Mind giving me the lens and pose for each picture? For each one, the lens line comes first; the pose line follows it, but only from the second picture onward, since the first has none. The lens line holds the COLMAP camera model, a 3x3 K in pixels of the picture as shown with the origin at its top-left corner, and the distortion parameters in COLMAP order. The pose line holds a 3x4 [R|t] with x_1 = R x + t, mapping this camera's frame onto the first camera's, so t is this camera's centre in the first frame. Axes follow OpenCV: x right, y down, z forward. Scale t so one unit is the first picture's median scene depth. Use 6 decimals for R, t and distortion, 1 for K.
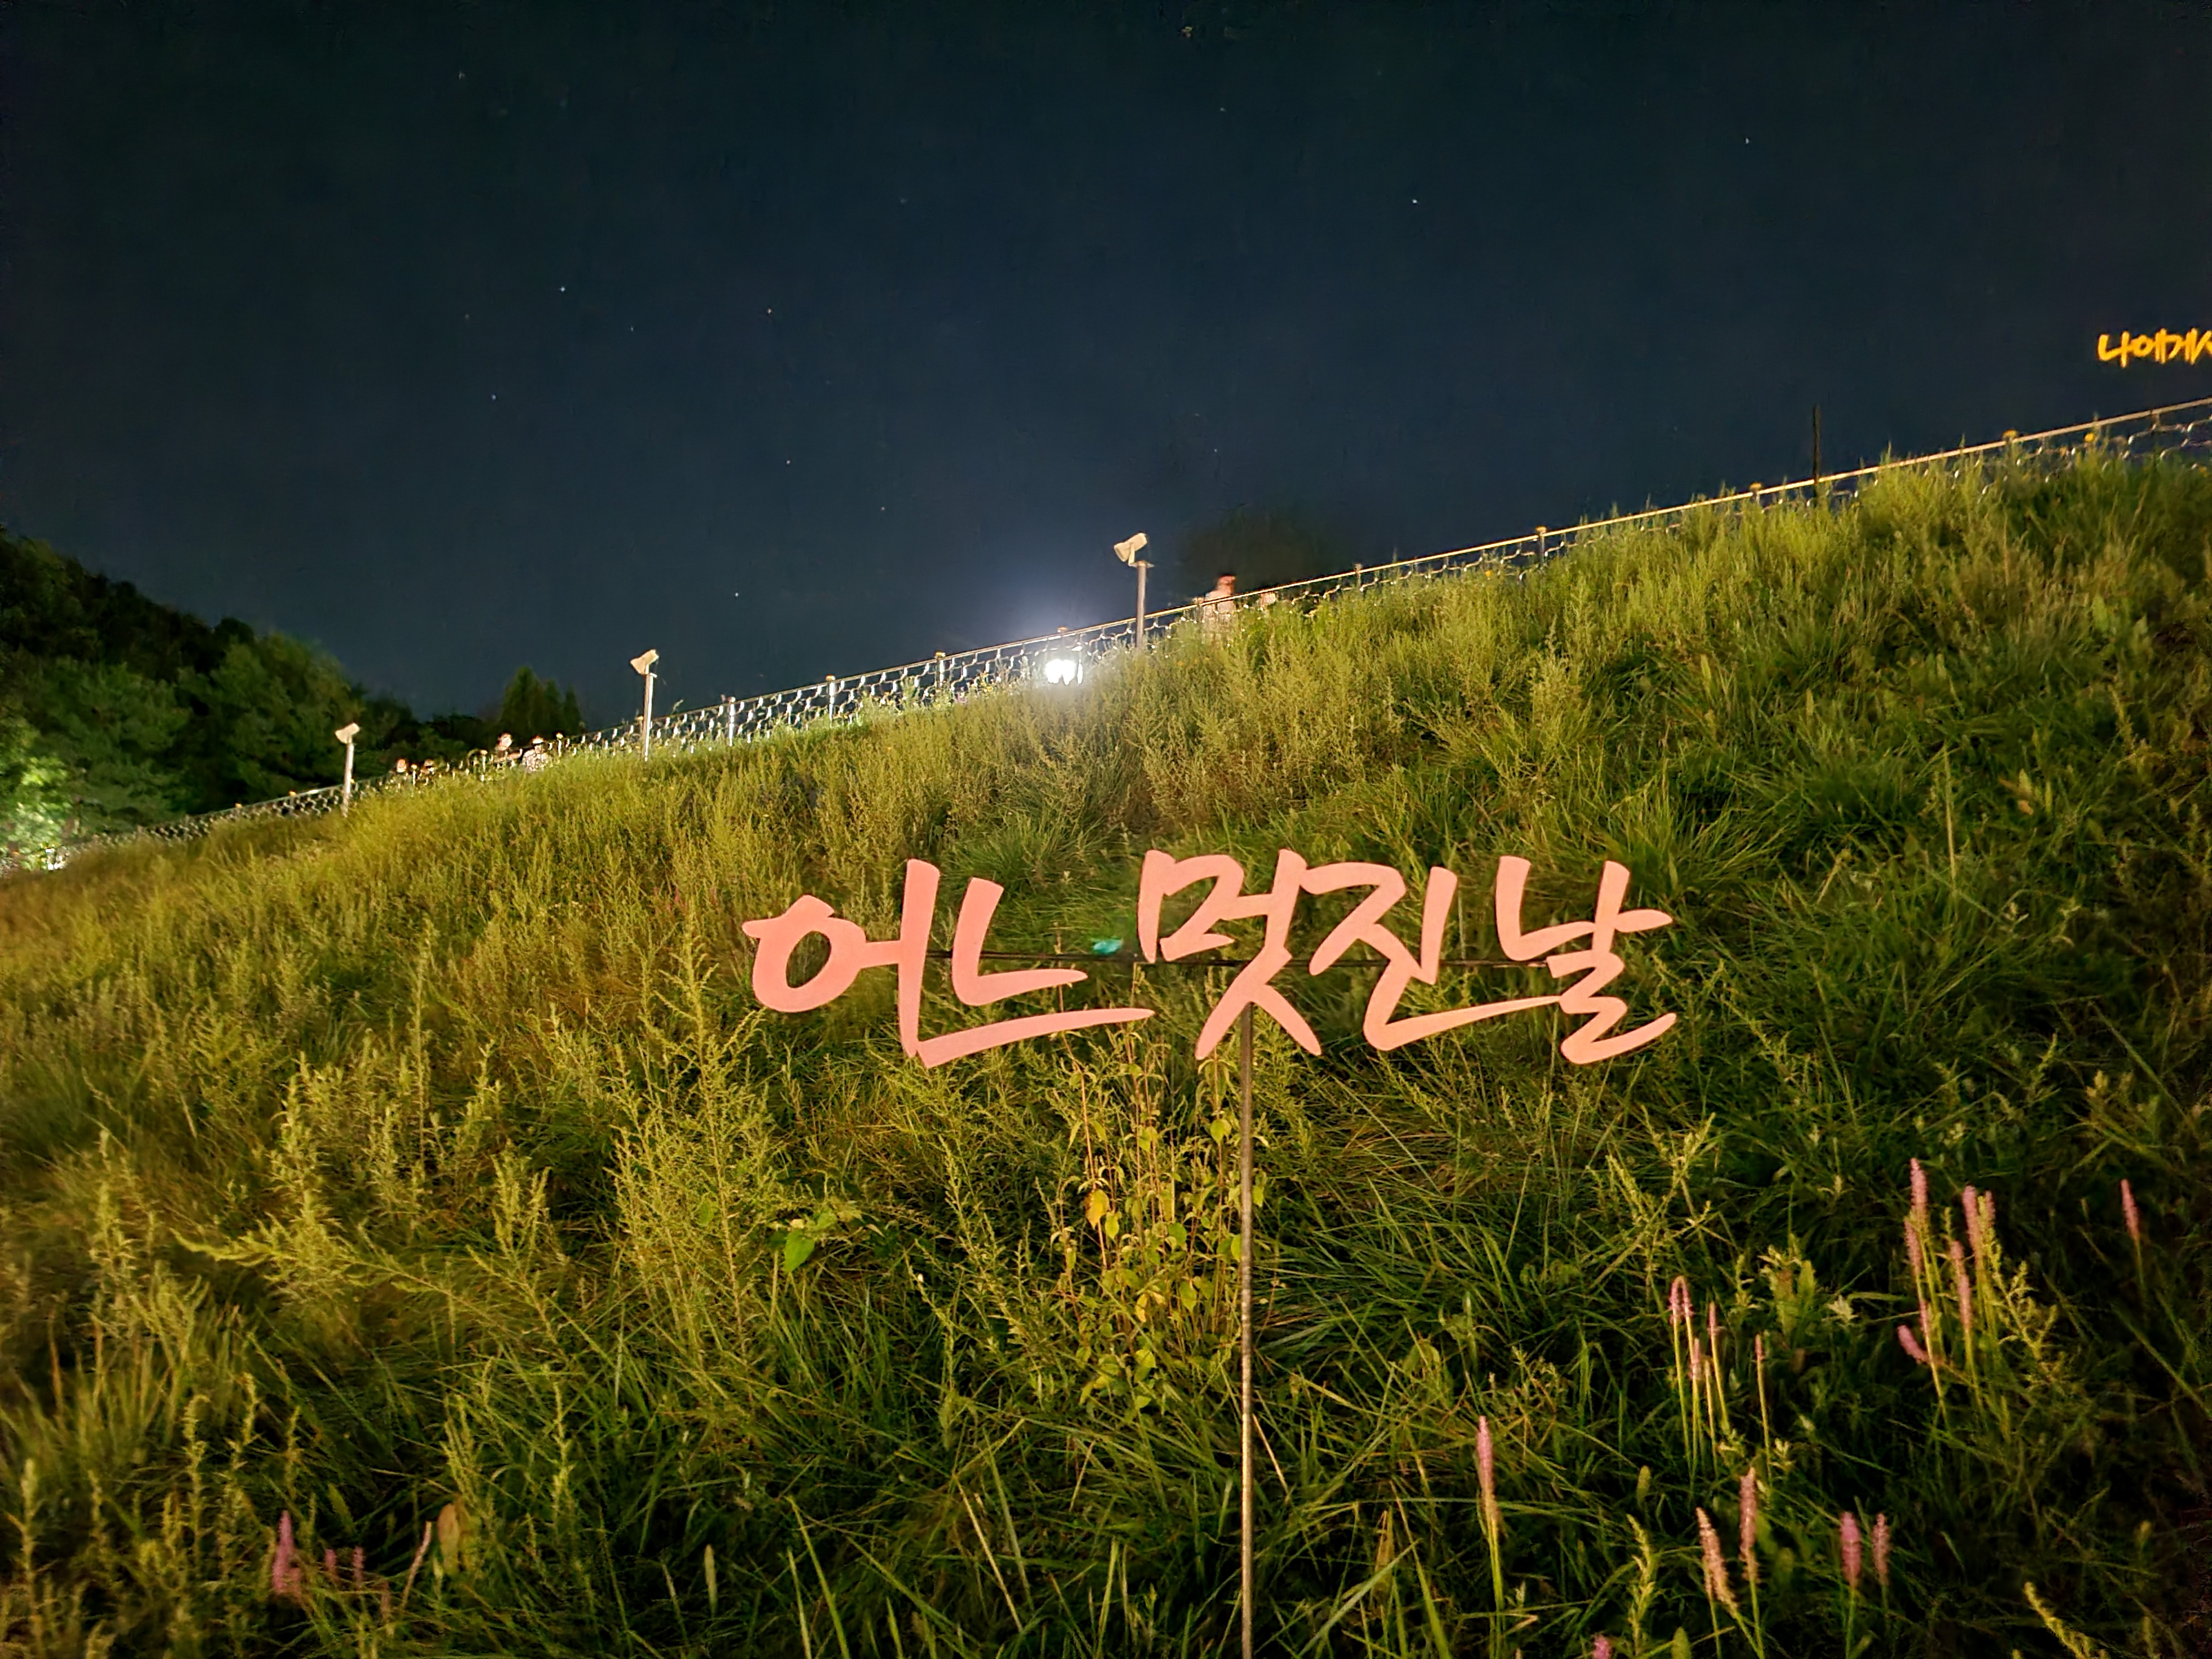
lens RADIAL K [[1662.9, 0, 1111.5], [0, 1662.9, 821.4], [0, 0, 1]] dist [0.045428, -0.020481]
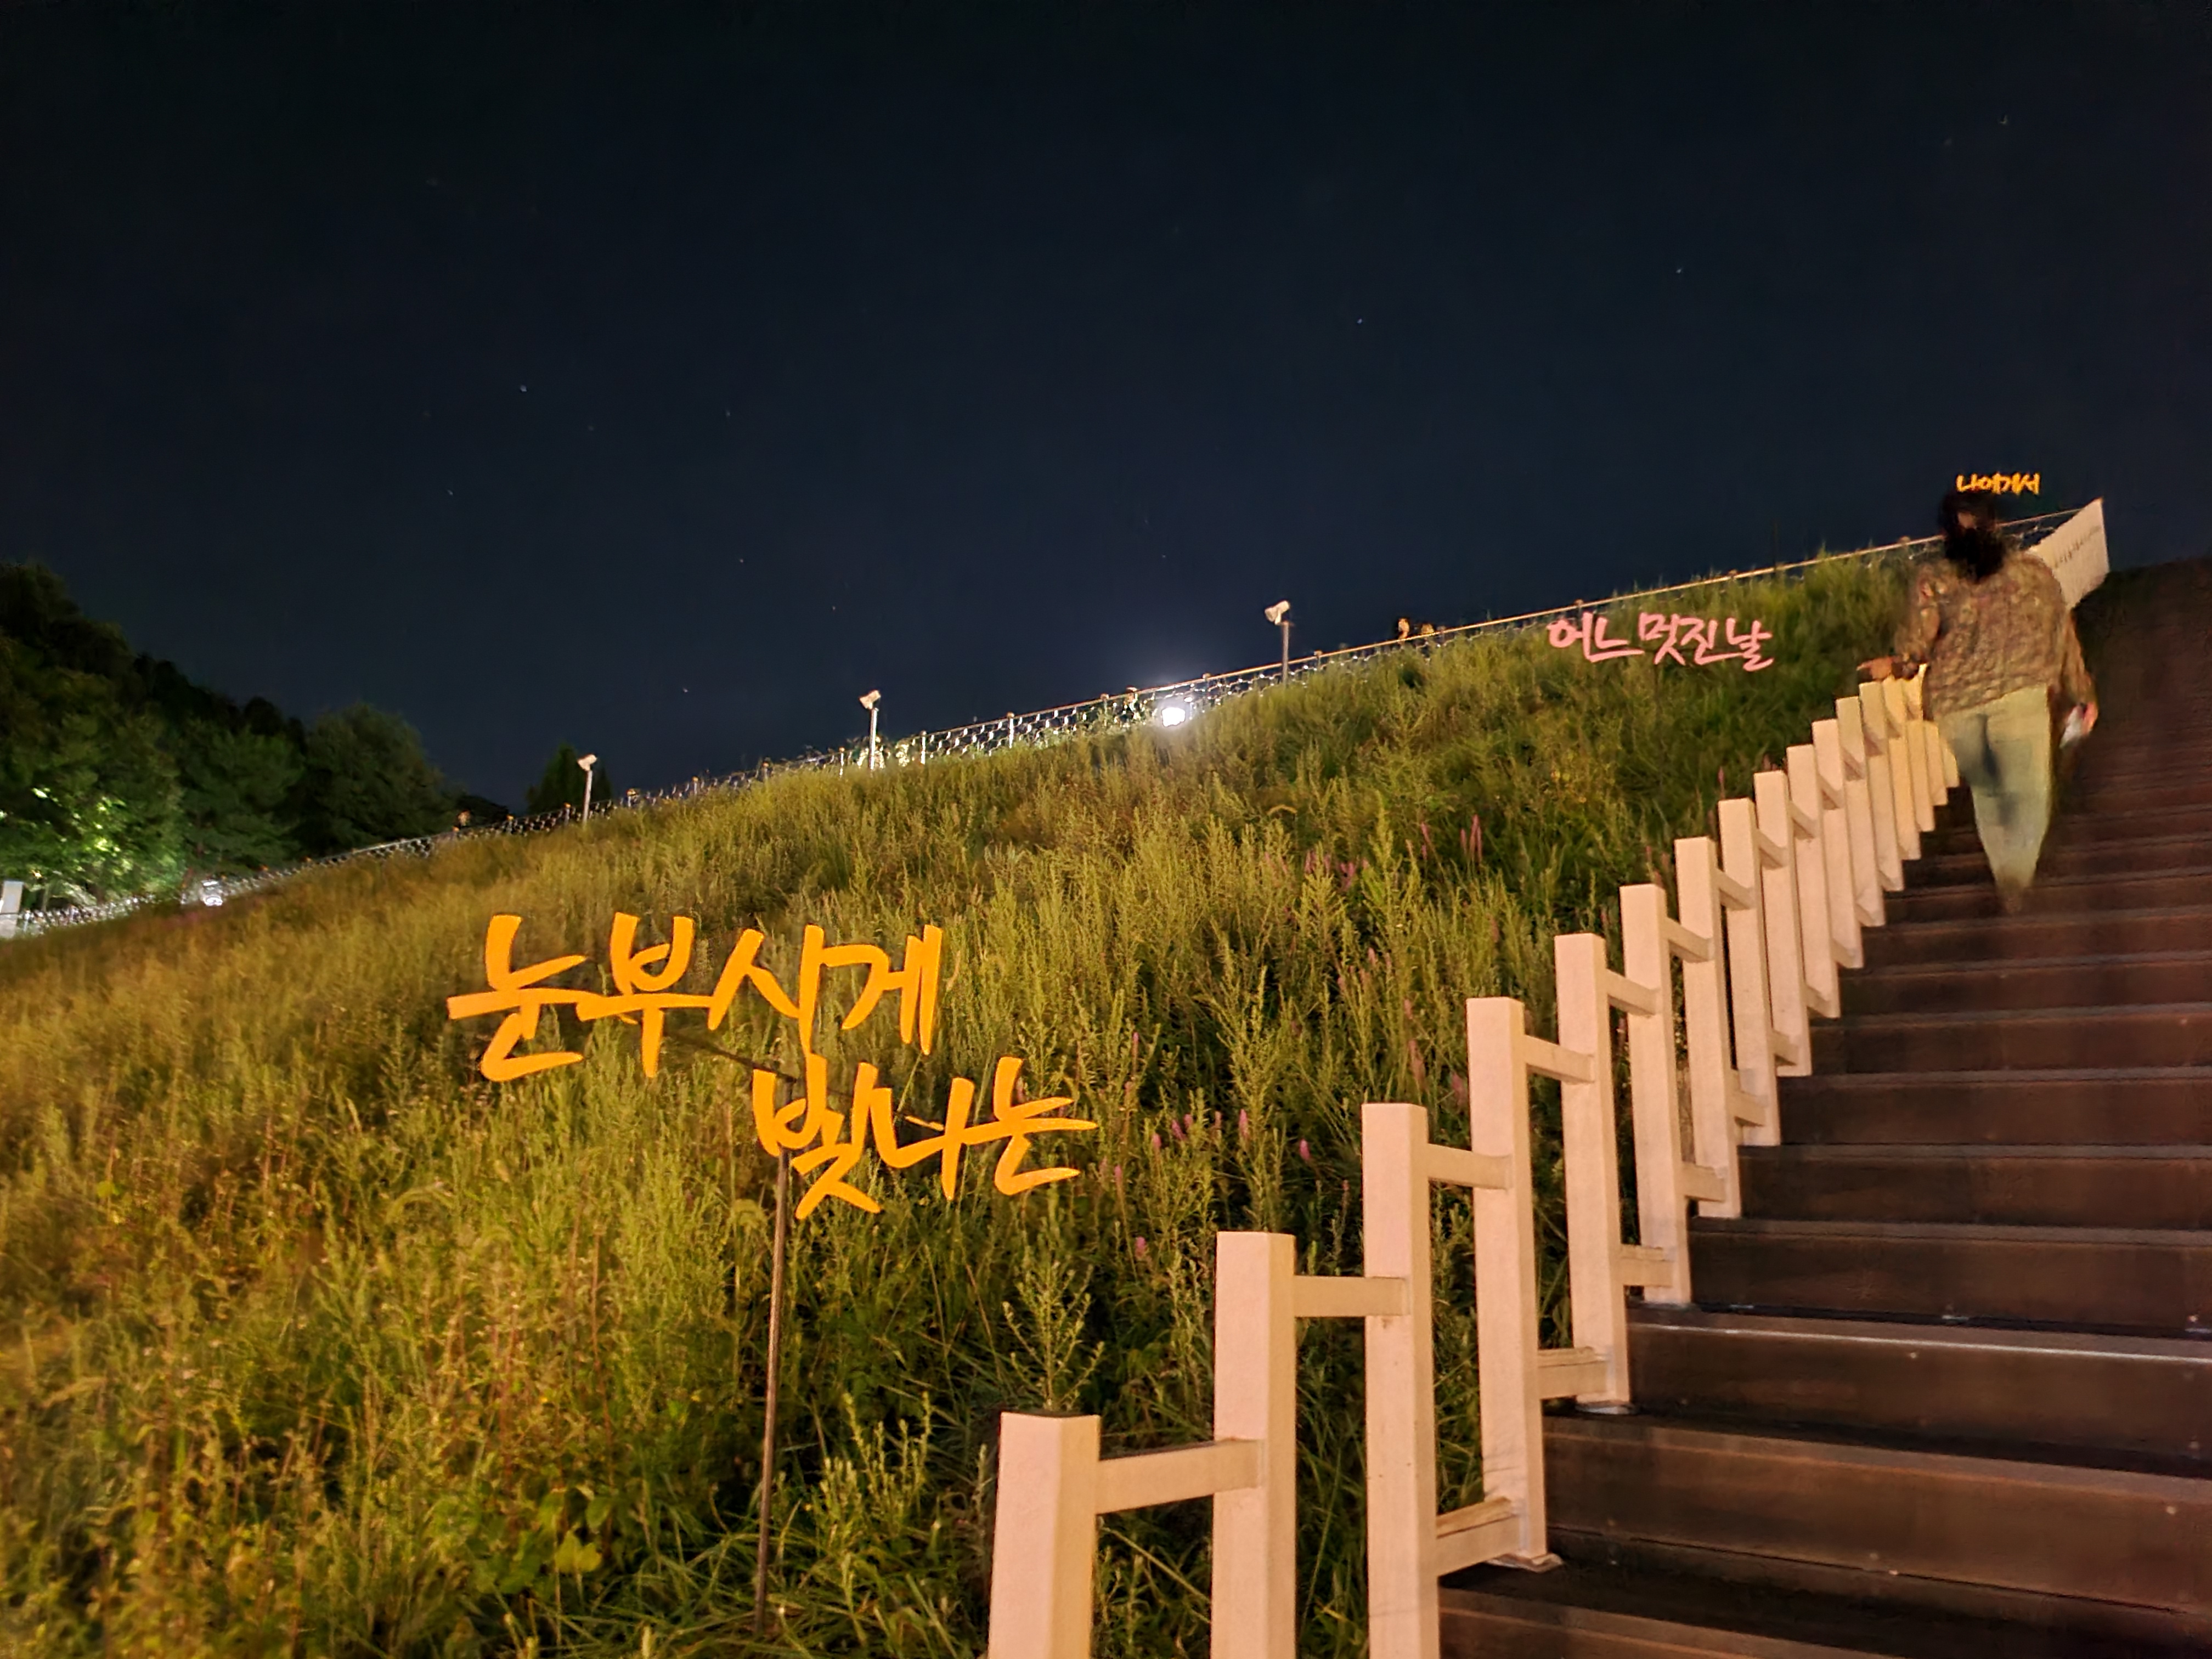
lens RADIAL K [[1662.9, 0, 1101.4], [0, 1662.9, 832.6], [0, 0, 1]] dist [0.045428, -0.020481]
pose [[0.999587, 0.014188, 0.024998, -1.308935], [-0.012803, 0.998420, -0.054705, 0.748133], [-0.025734, 0.054363, 0.998190, -2.813155]]
